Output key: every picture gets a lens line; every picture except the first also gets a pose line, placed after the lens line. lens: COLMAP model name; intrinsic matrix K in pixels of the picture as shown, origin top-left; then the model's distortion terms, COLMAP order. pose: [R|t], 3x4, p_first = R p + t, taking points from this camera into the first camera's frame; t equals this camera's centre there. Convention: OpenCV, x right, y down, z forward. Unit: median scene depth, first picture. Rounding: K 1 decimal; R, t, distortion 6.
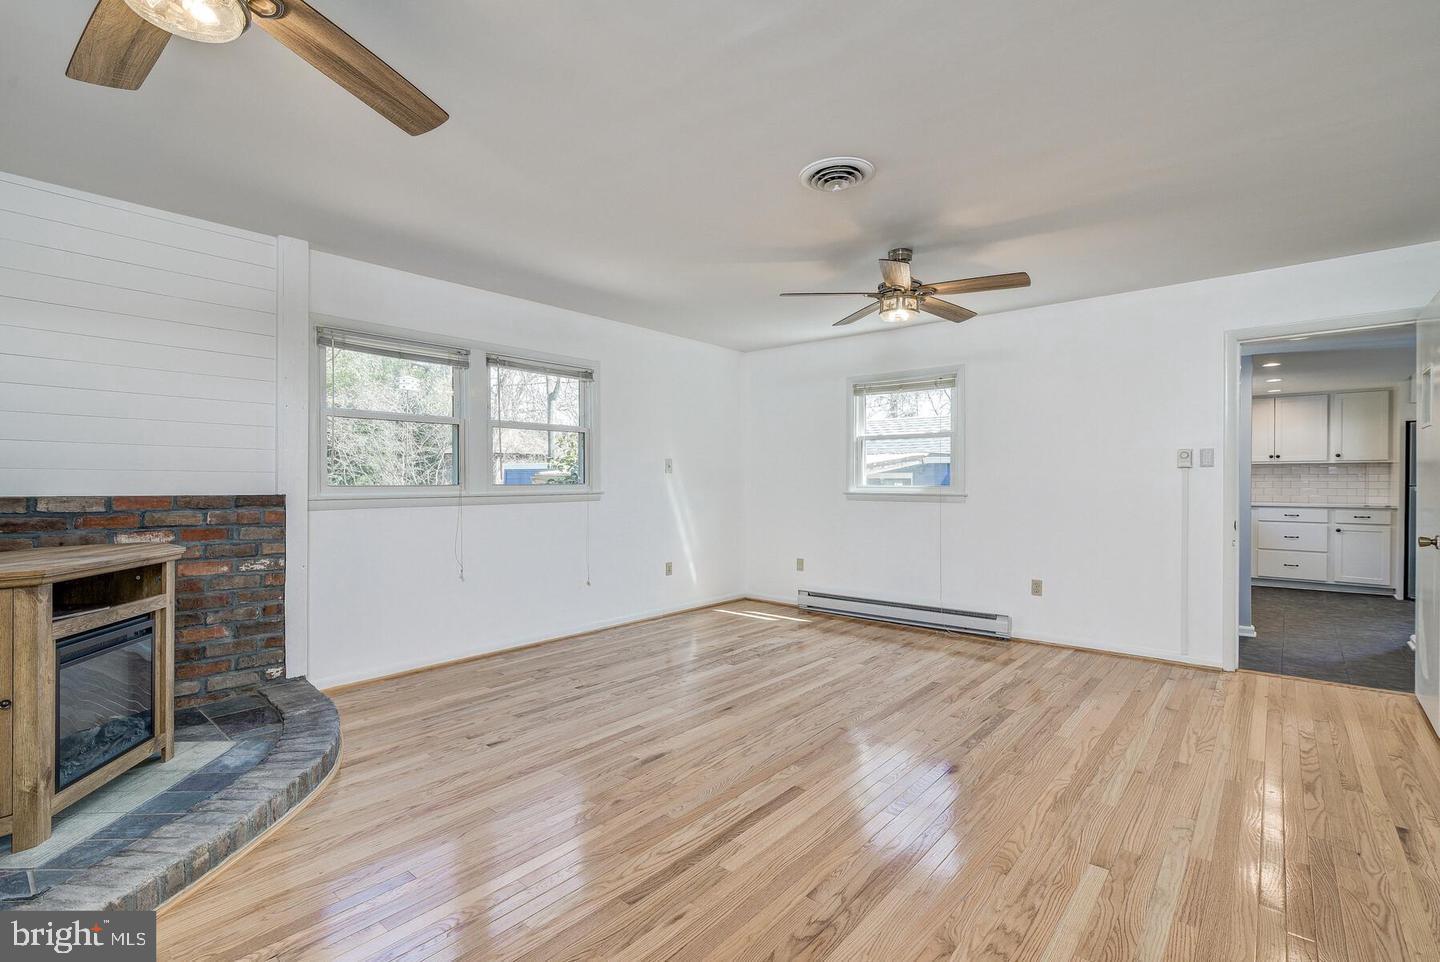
lens RADIAL K [[658.8, 0, 720.0], [0, 658.8, 481.0], [0, 0, 1]] dist [-0.002319, -0.000092]
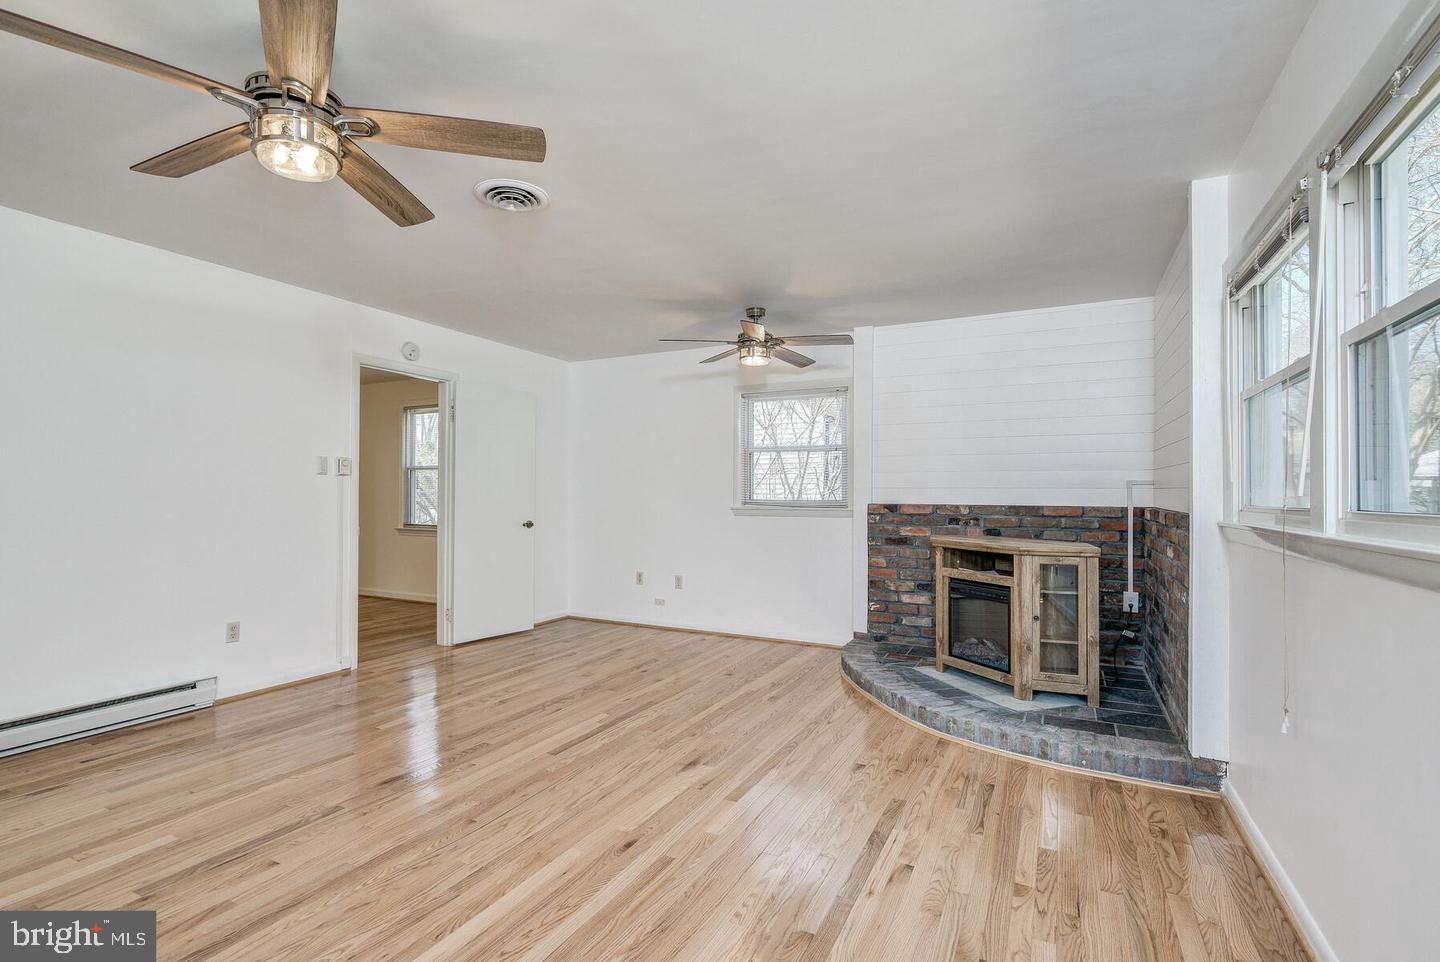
lens RADIAL K [[674.0, 0, 719.2], [0, 674.0, 488.0], [0, 0, 1]] dist [-0.001697, -0.000234]
pose [[-0.971037, -0.005944, -0.238854, 0.089538], [-0.003951, 0.999953, -0.008819, -0.004614], [0.238895, -0.007620, -0.971015, 1.691681]]
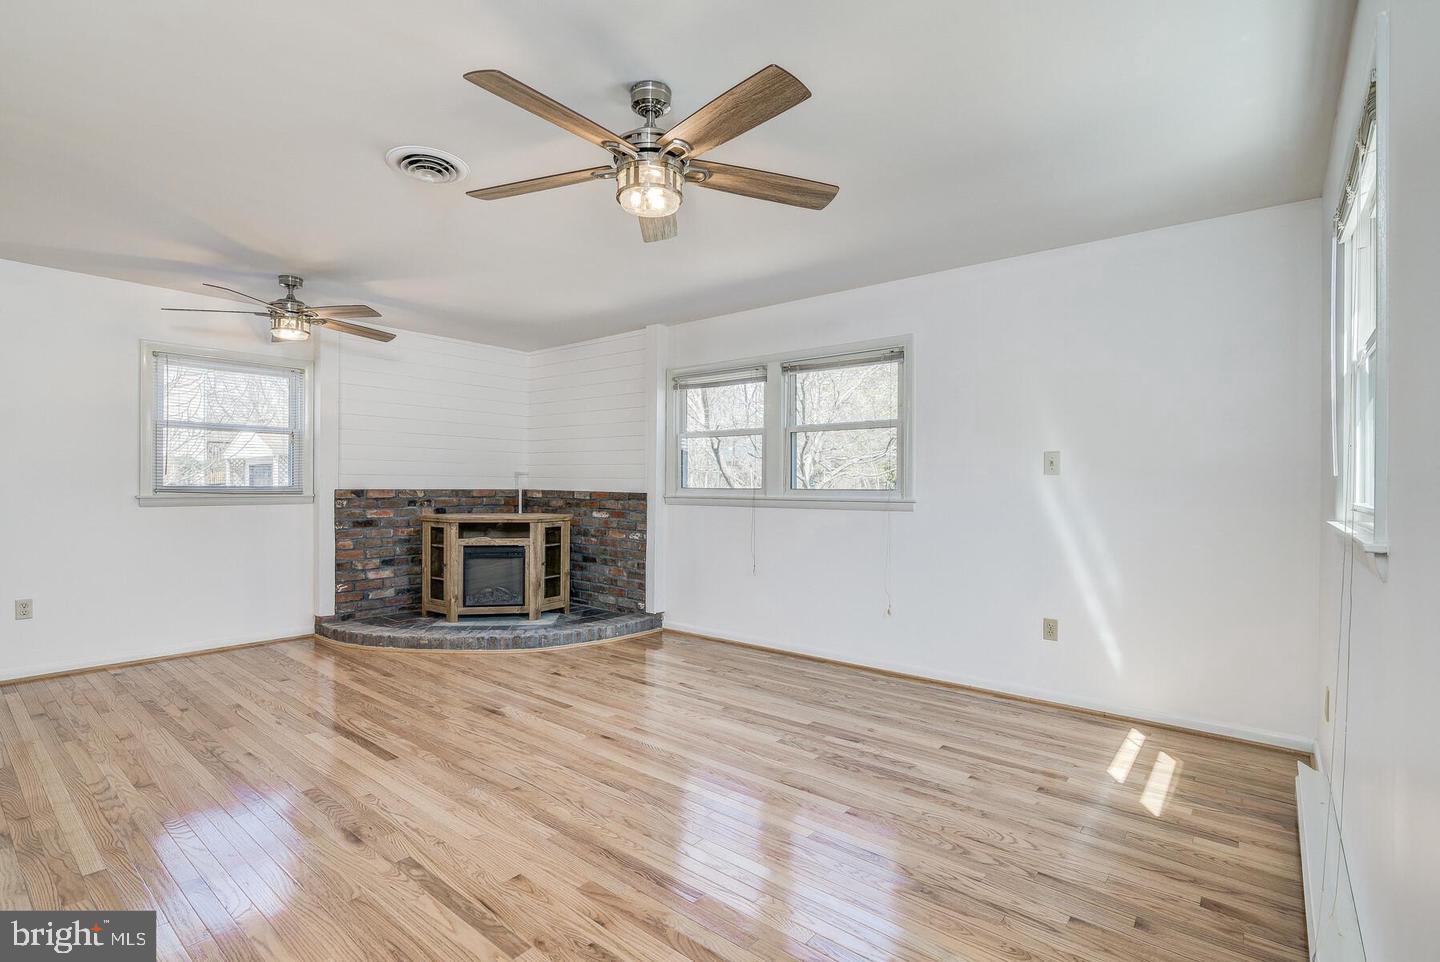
lens RADIAL K [[668.7, 0, 684.0], [0, 668.7, 491.3], [0, 0, 1]] dist [-0.001657, 0.000390]
pose [[-0.005618, 0.011486, -0.999918, 0.930151], [-0.006298, 0.999914, 0.011521, -0.002297], [0.999964, 0.006362, -0.005545, 1.118864]]
